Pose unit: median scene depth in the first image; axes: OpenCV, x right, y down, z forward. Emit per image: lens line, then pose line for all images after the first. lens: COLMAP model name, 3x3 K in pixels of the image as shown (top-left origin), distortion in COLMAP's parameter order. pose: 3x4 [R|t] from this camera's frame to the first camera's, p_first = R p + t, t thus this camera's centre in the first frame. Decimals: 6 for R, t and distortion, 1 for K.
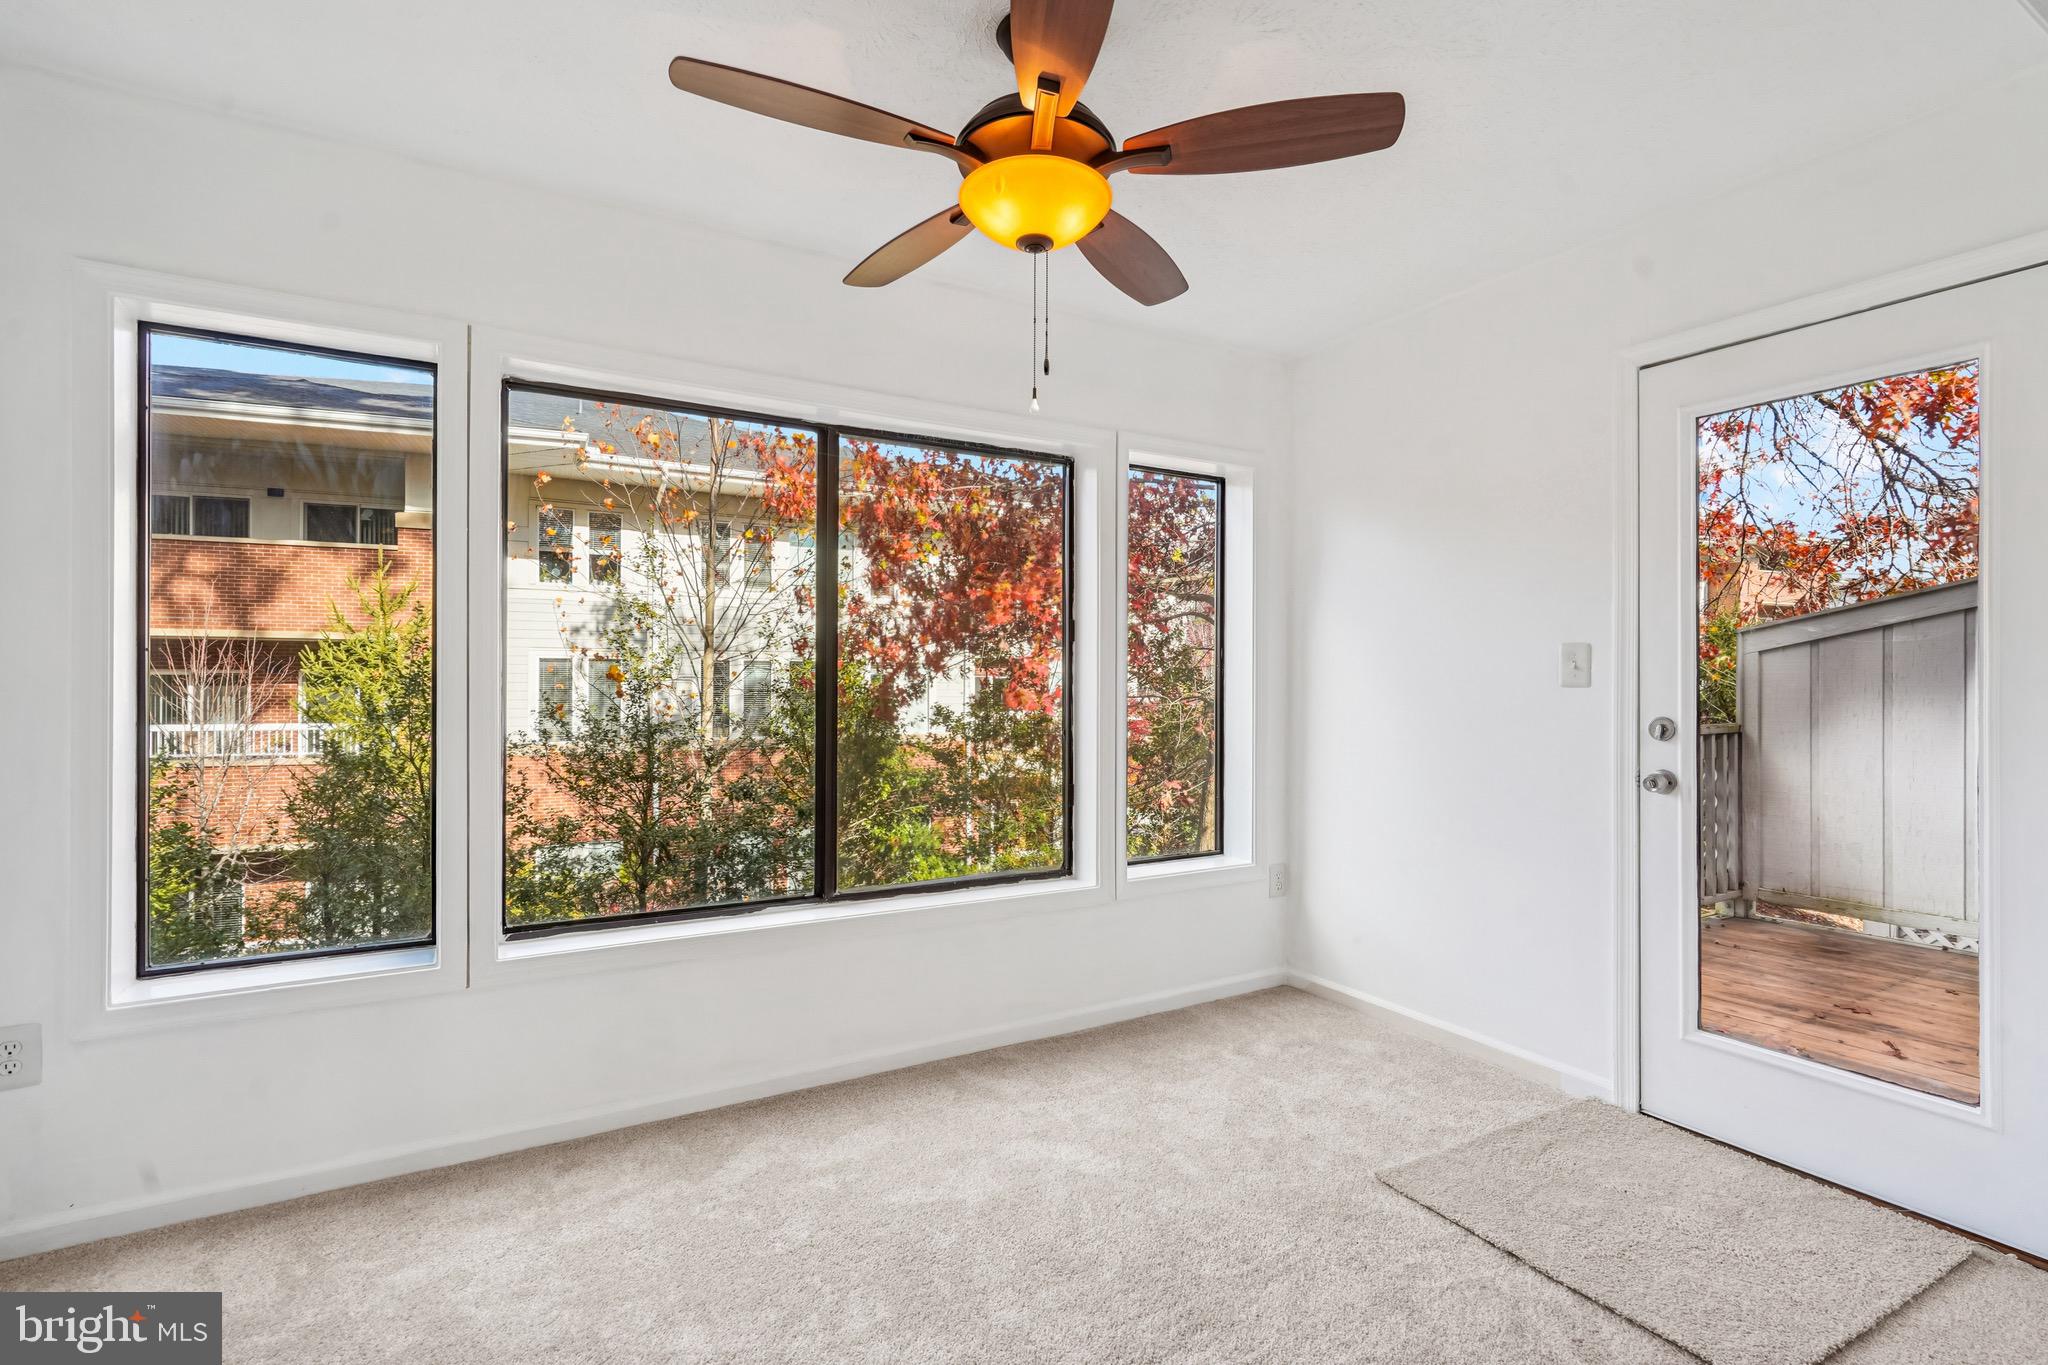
lens RADIAL K [[939.4, 0, 1020.2], [0, 939.4, 690.7], [0, 0, 1]] dist [0.001521, -0.001637]
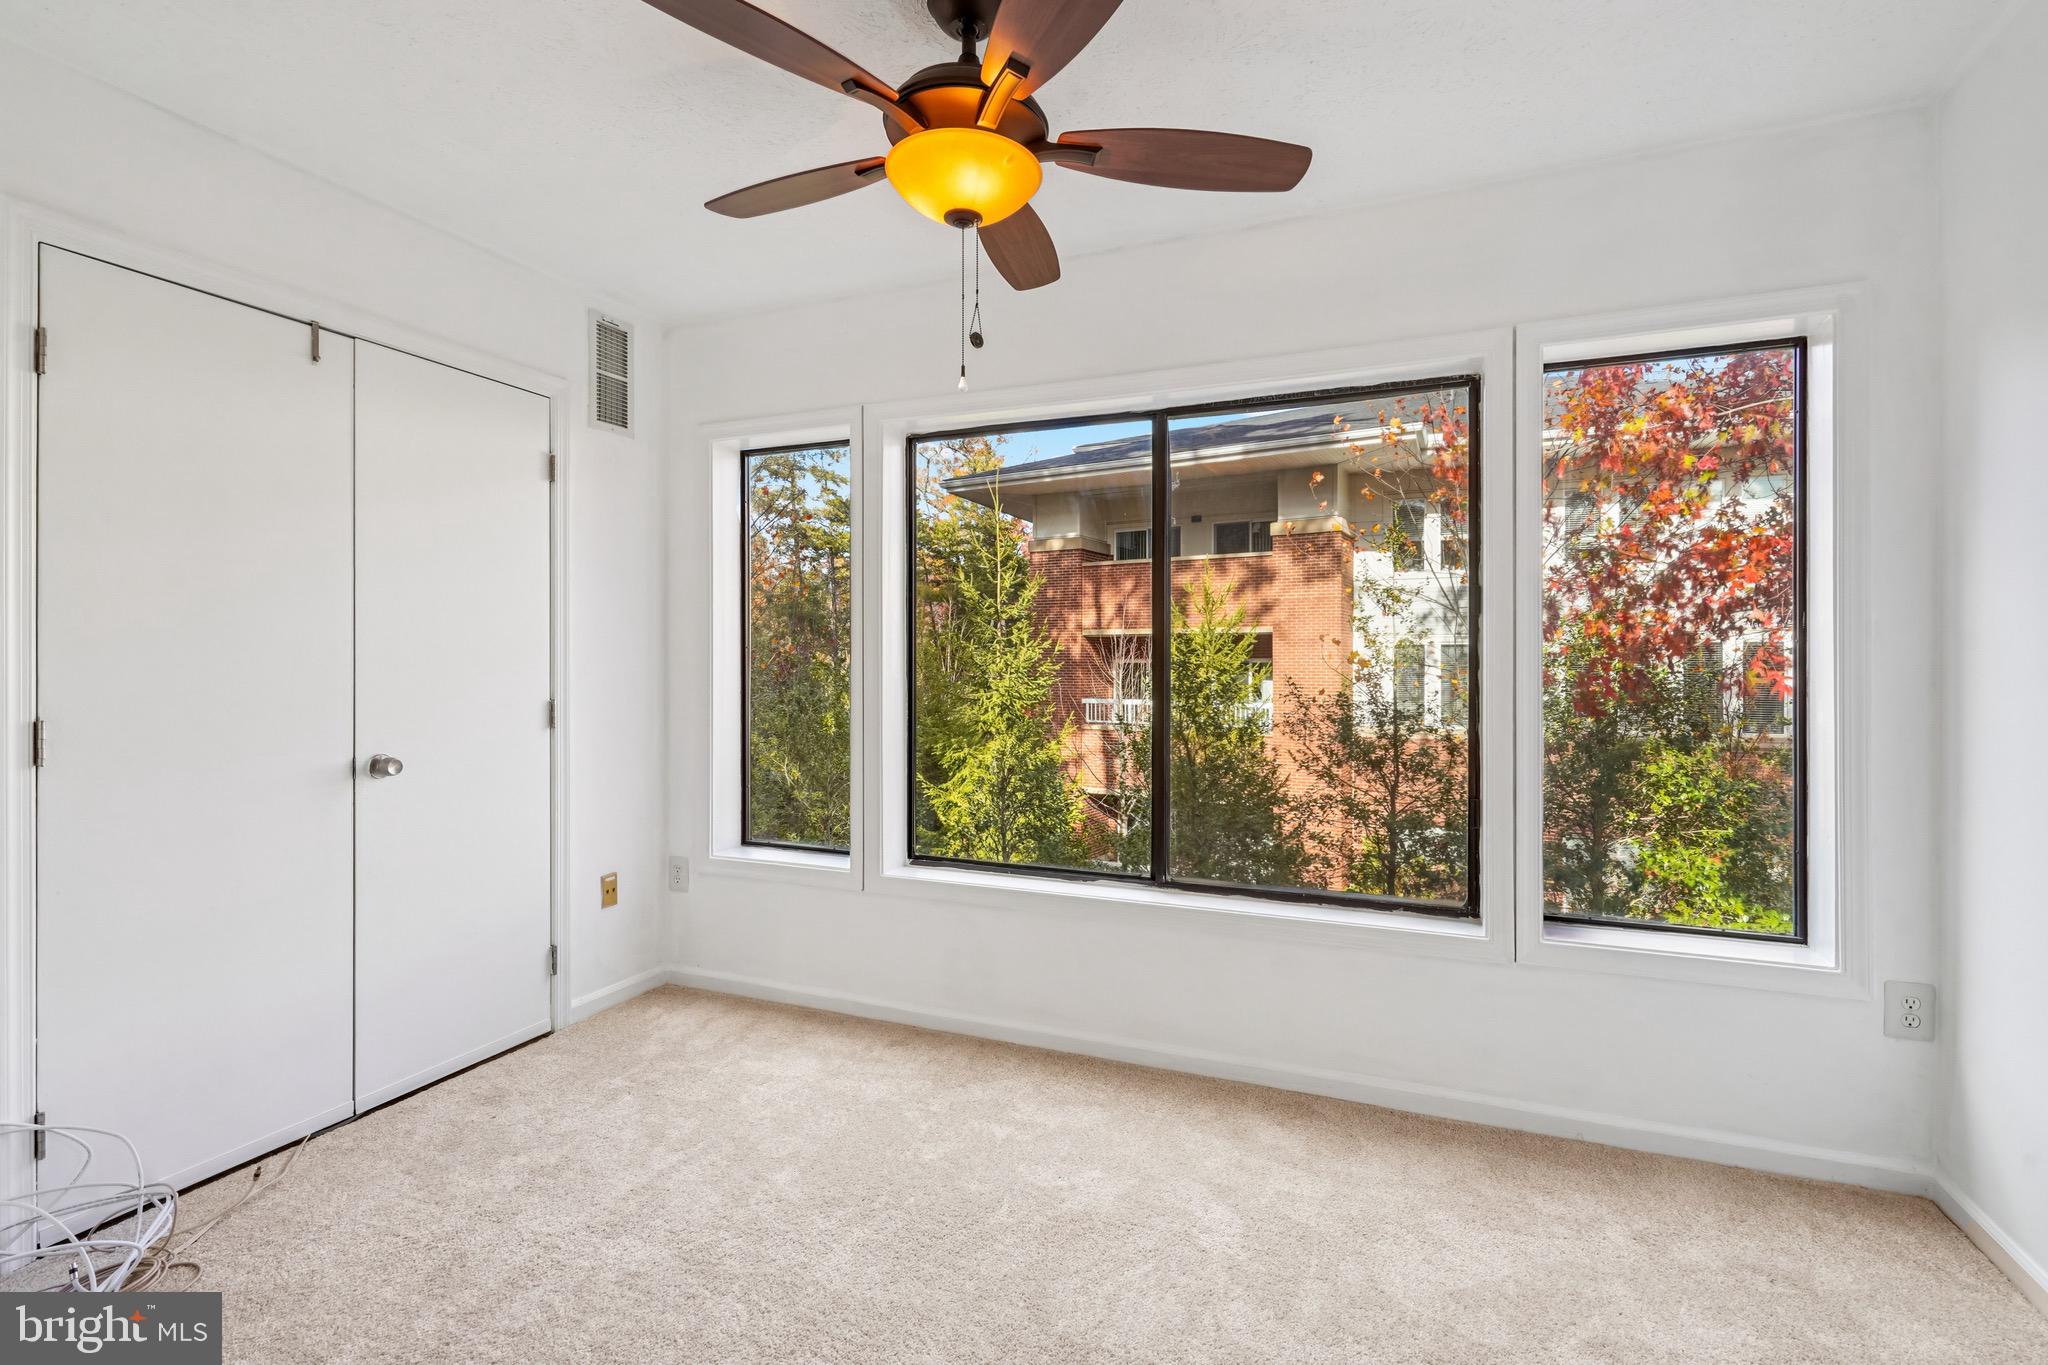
lens RADIAL K [[939.4, 0, 1019.8], [0, 939.4, 671.2], [0, 0, 1]] dist [0.001521, -0.001637]
pose [[0.606546, 0.001665, -0.795047, 0.489739], [-0.006368, 0.999976, -0.002764, -0.000719], [0.795023, 0.006740, 0.606542, 0.266508]]
